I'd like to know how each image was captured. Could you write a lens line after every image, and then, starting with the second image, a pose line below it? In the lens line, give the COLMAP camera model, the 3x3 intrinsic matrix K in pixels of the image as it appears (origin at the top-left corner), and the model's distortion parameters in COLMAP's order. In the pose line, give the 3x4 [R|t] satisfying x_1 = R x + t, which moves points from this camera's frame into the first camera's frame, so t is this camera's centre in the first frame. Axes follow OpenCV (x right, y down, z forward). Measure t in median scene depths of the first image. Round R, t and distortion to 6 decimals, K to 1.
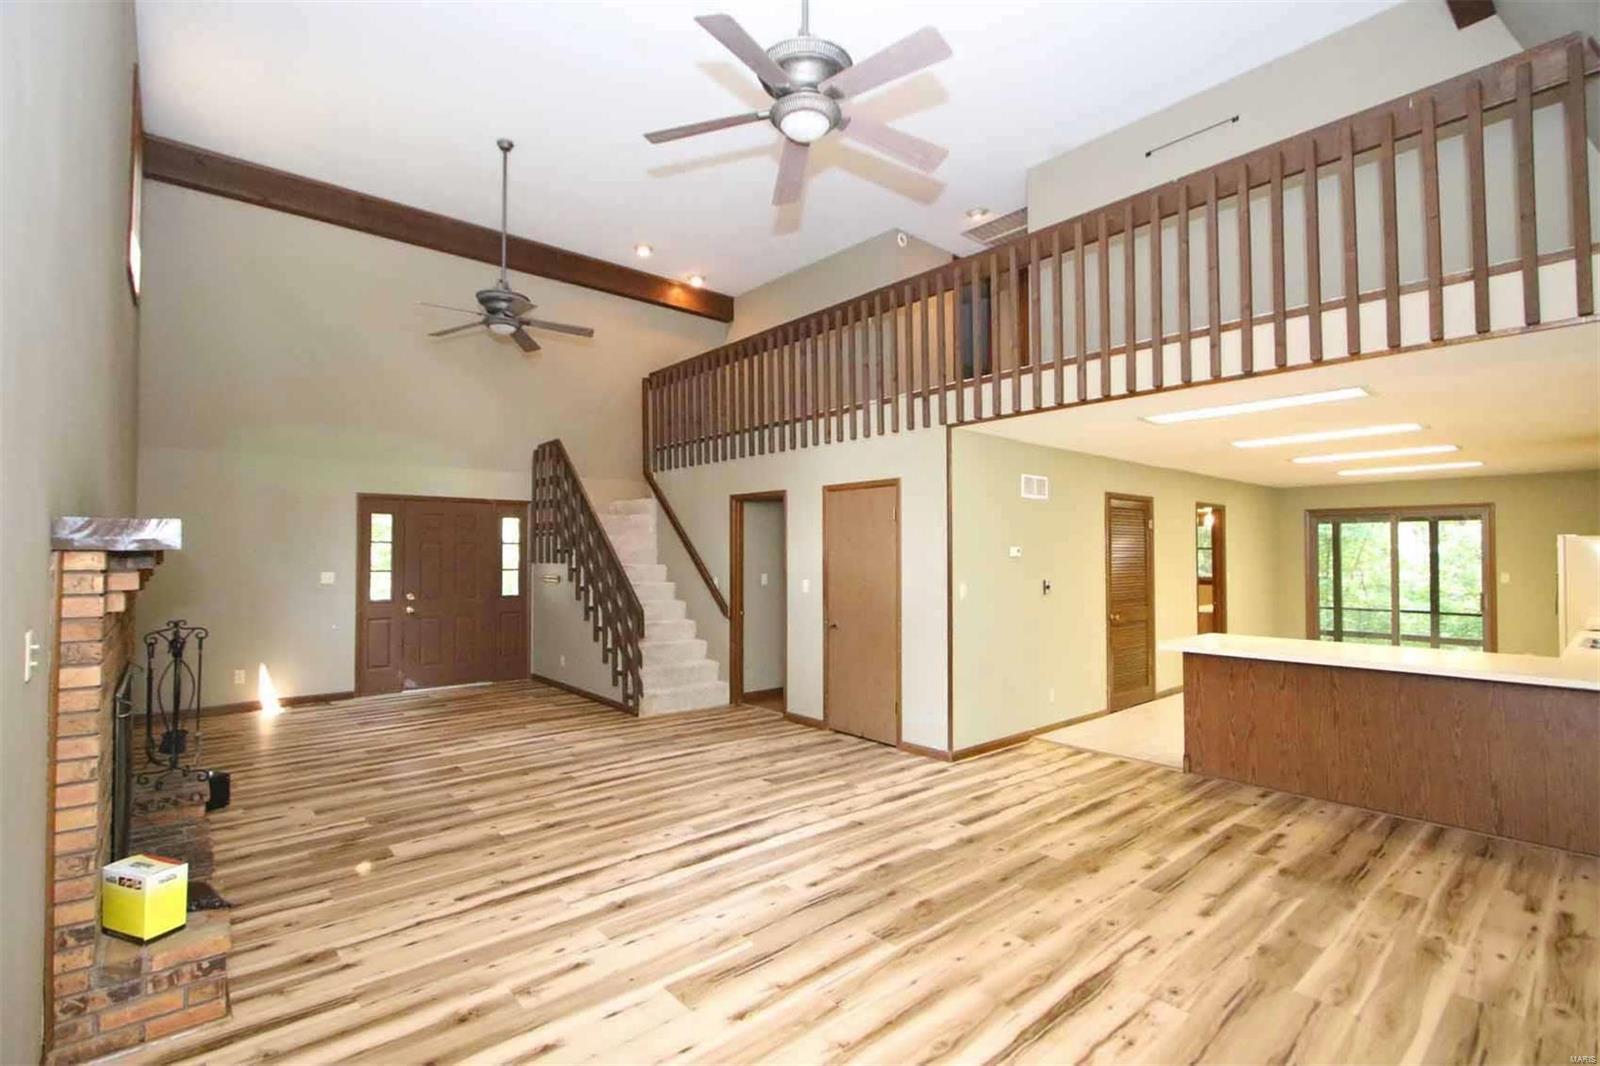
lens RADIAL K [[723.9, 0, 784.8], [0, 723.9, 534.5], [0, 0, 1]] dist [-0.001955, 0.000450]
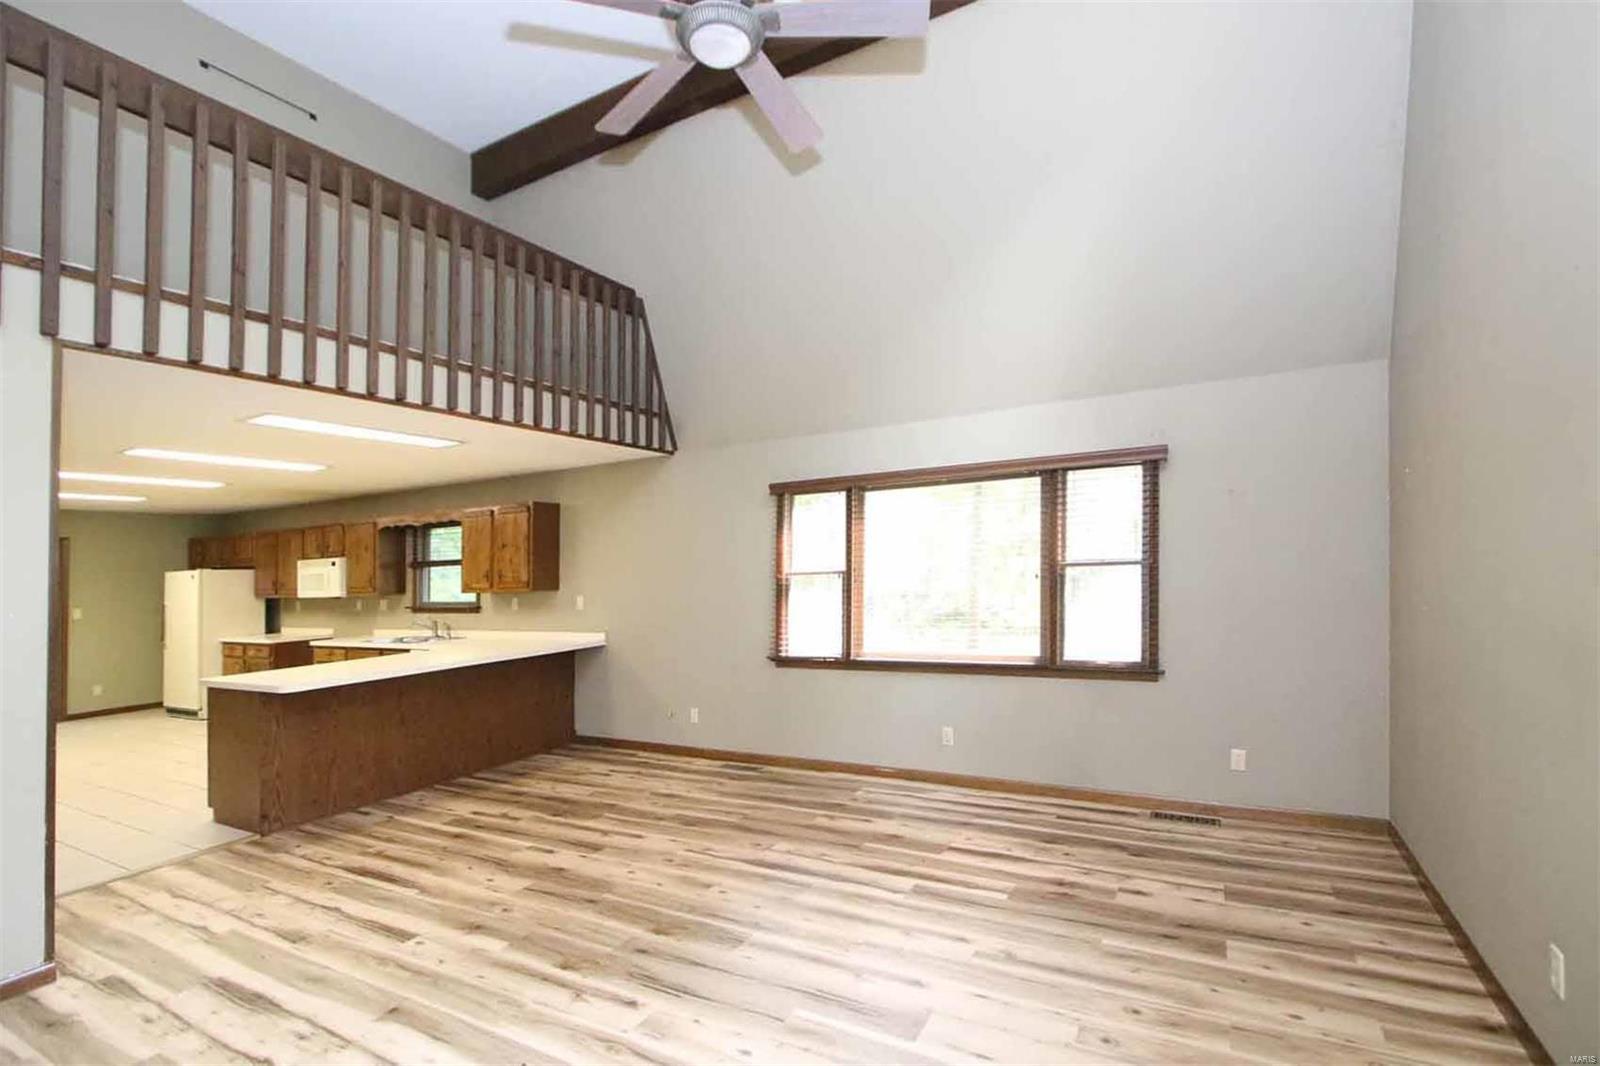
lens RADIAL K [[743.8, 0, 800.0], [0, 743.8, 533.0], [0, 0, 1]] dist [-0.005072, -0.000413]
pose [[-0.357669, 0.061202, 0.931841, -0.548792], [0.005112, 0.997963, -0.063583, 0.037978], [-0.933834, -0.017978, -0.357254, 0.809371]]
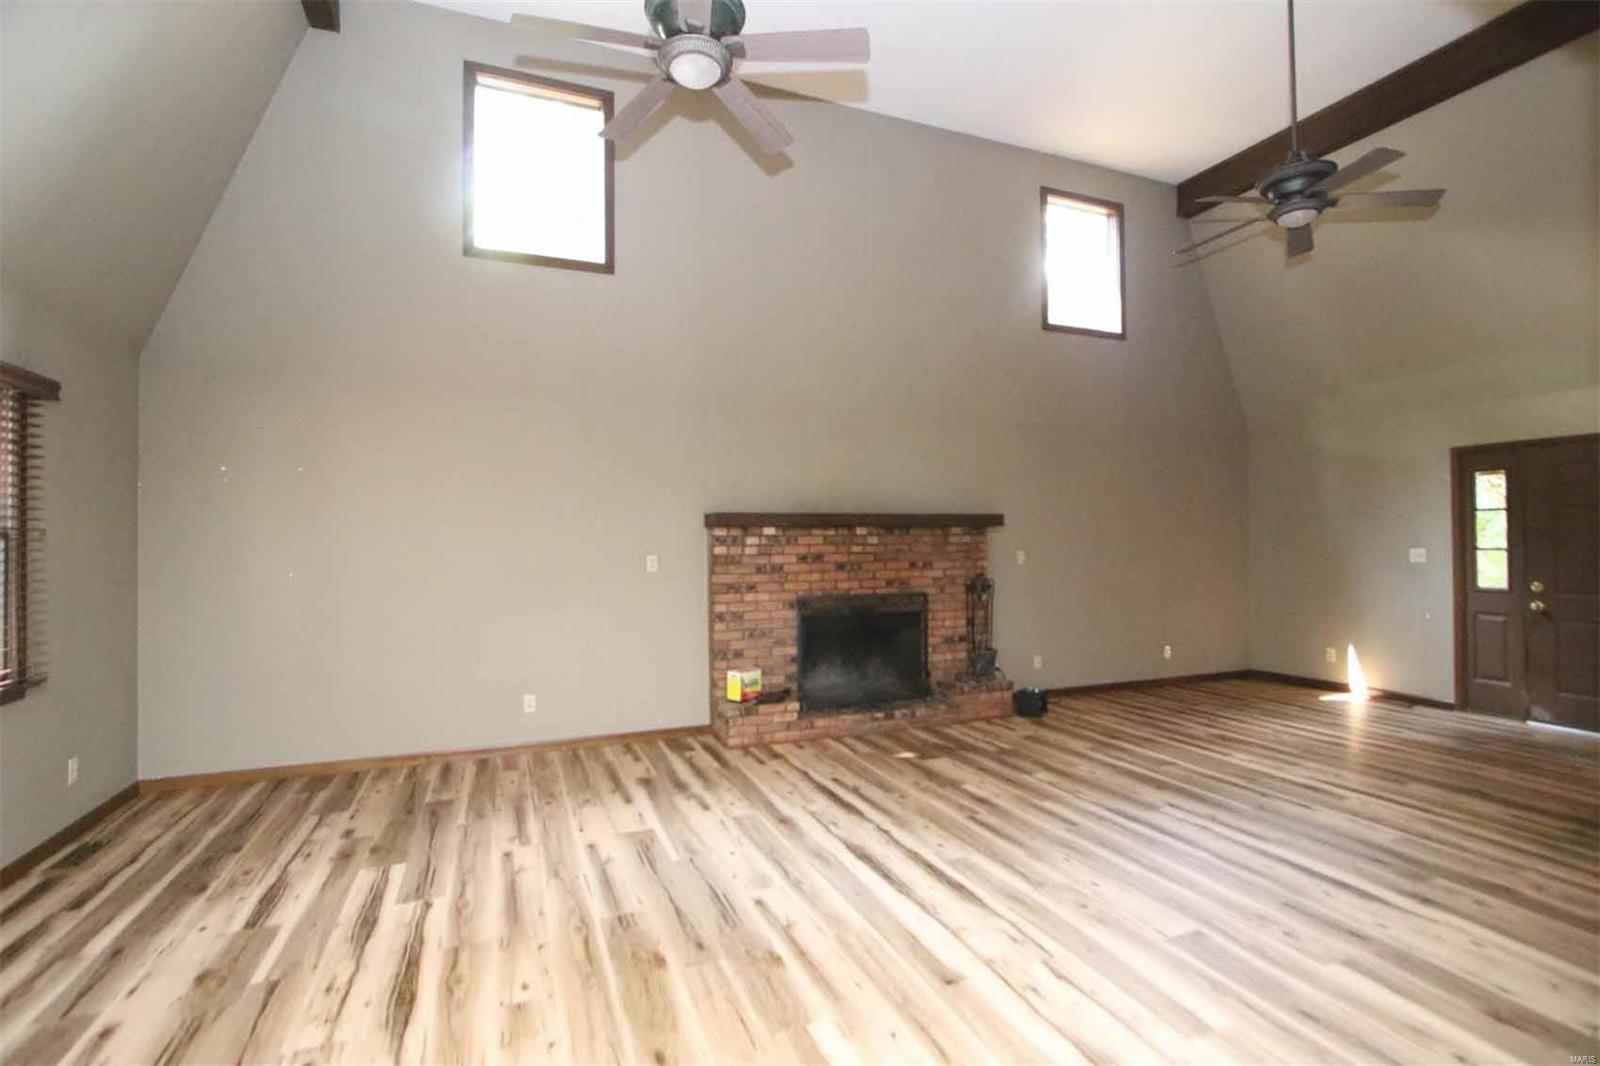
lens RADIAL K [[727.6, 0, 800.8], [0, 727.6, 530.4], [0, 0, 1]] dist [-0.003478, -0.000164]
pose [[-0.301170, -0.015787, -0.953440, 0.613779], [0.032343, 0.999119, -0.026760, 0.050643], [0.953022, -0.038896, -0.300393, 0.955570]]
